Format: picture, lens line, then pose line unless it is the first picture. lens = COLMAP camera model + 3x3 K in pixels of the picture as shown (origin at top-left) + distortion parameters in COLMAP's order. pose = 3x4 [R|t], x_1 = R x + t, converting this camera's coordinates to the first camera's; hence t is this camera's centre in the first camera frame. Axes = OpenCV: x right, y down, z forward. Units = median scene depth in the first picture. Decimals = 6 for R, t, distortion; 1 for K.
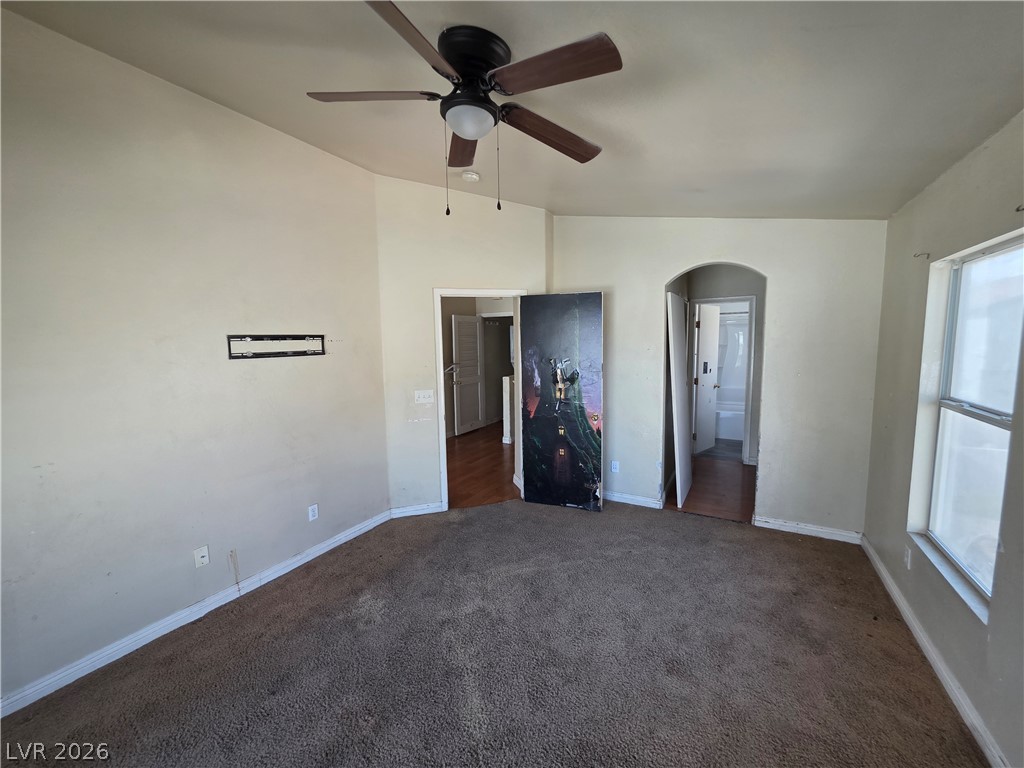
lens RADIAL K [[409.6, 0, 516.9], [0, 409.6, 384.0], [0, 0, 1]] dist [0.002145, -0.000561]
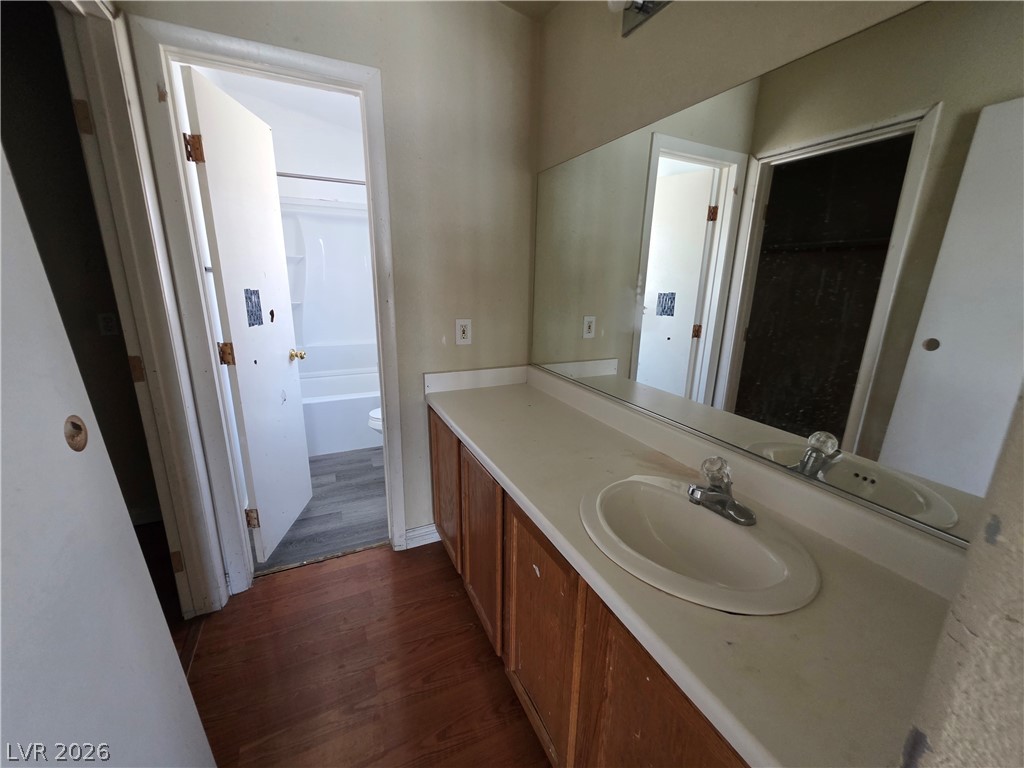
lens RADIAL K [[409.6, 0, 515.7], [0, 409.6, 383.2], [0, 0, 1]] dist [0.002145, -0.000561]
pose [[0.582123, -0.176370, 0.793742, 0.308585], [0.057736, 0.982693, 0.176012, -0.025476], [-0.811049, -0.056633, 0.582231, 0.631443]]
